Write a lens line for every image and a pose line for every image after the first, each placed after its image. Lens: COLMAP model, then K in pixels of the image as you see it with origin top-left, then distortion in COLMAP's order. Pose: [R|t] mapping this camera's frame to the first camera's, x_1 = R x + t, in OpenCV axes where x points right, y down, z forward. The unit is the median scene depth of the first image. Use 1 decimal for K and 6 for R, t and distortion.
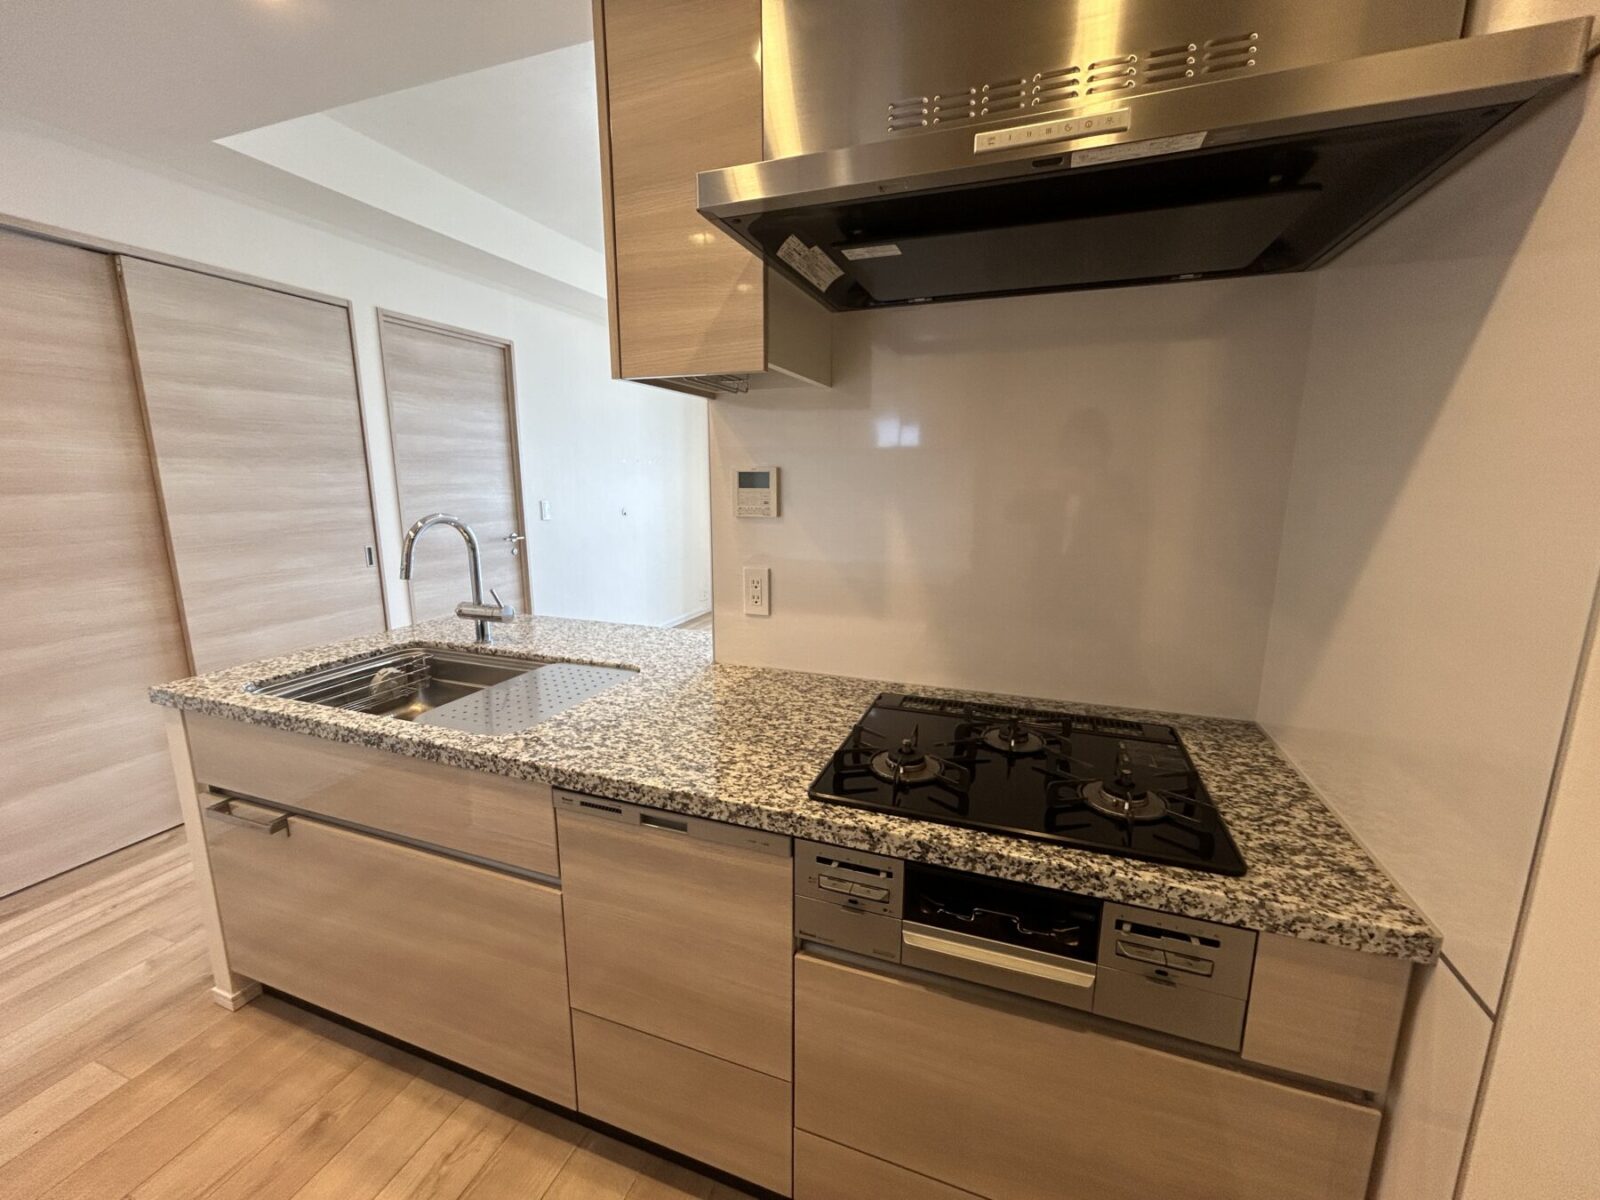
lens RADIAL K [[646.4, 0, 799.3], [0, 646.4, 593.8], [0, 0, 1]] dist [-0.000348, 0.000287]
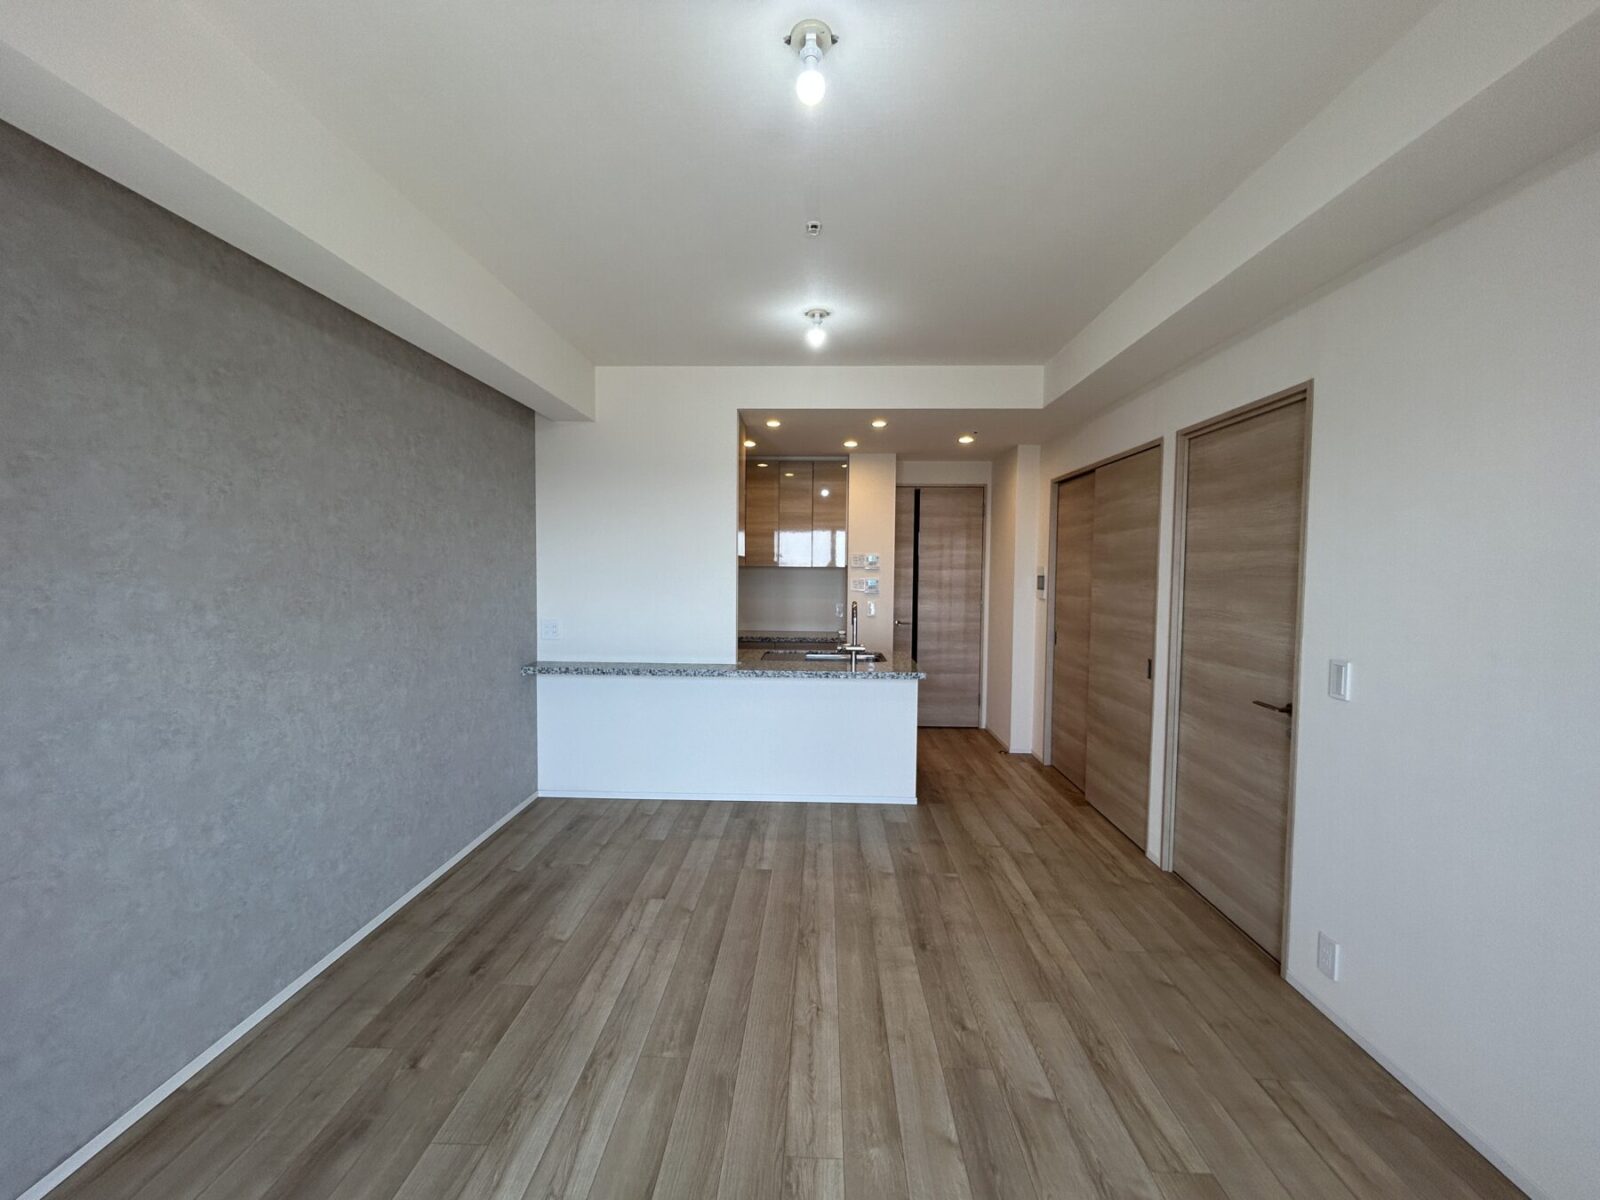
lens RADIAL K [[646.4, 0, 799.3], [0, 646.4, 593.8], [0, 0, 1]] dist [-0.000348, 0.000287]
pose [[-0.951232, 0.006126, -0.308414, 0.283847], [-0.063101, 0.974798, 0.213981, -0.506163], [0.301952, 0.223006, -0.926873, 2.438989]]
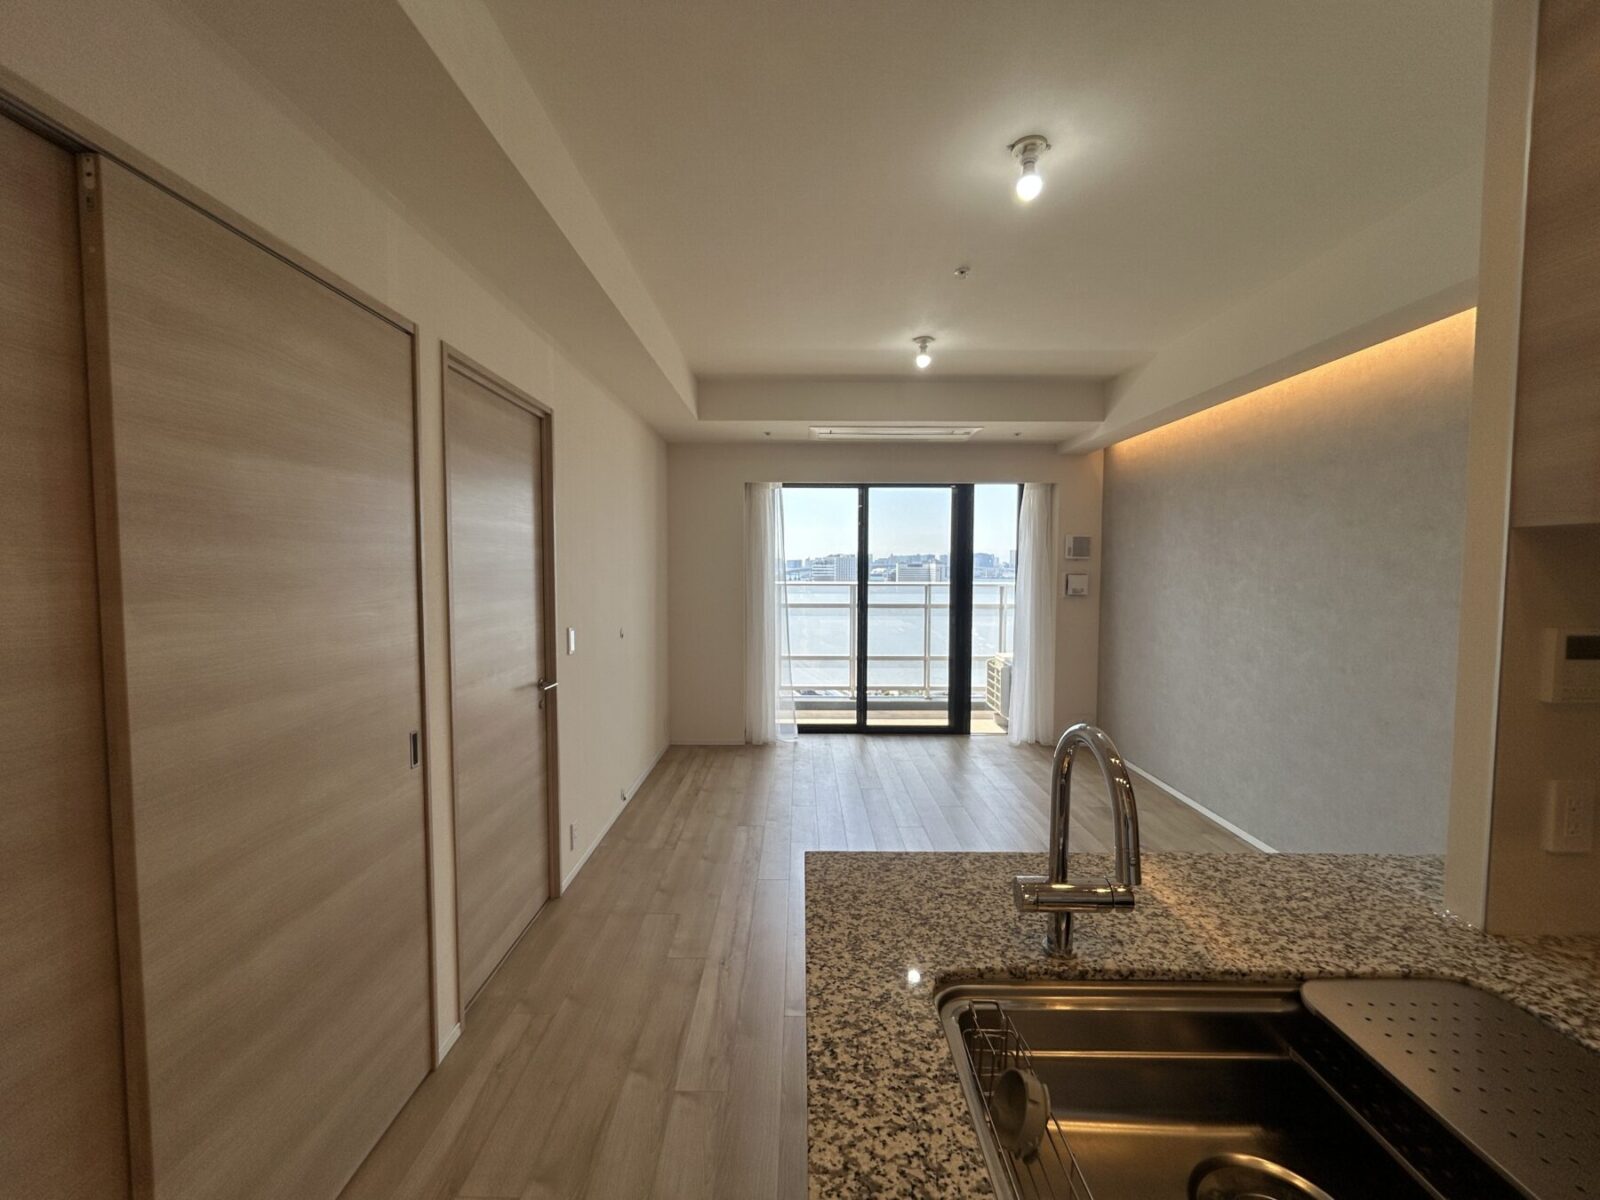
lens RADIAL K [[646.4, 0, 799.3], [0, 646.4, 593.8], [0, 0, 1]] dist [-0.000348, 0.000287]
pose [[0.939727, -0.014851, 0.341602, -0.737243], [0.061650, 0.990042, -0.126555, -0.137847], [-0.336321, 0.139987, 0.931285, 0.456999]]
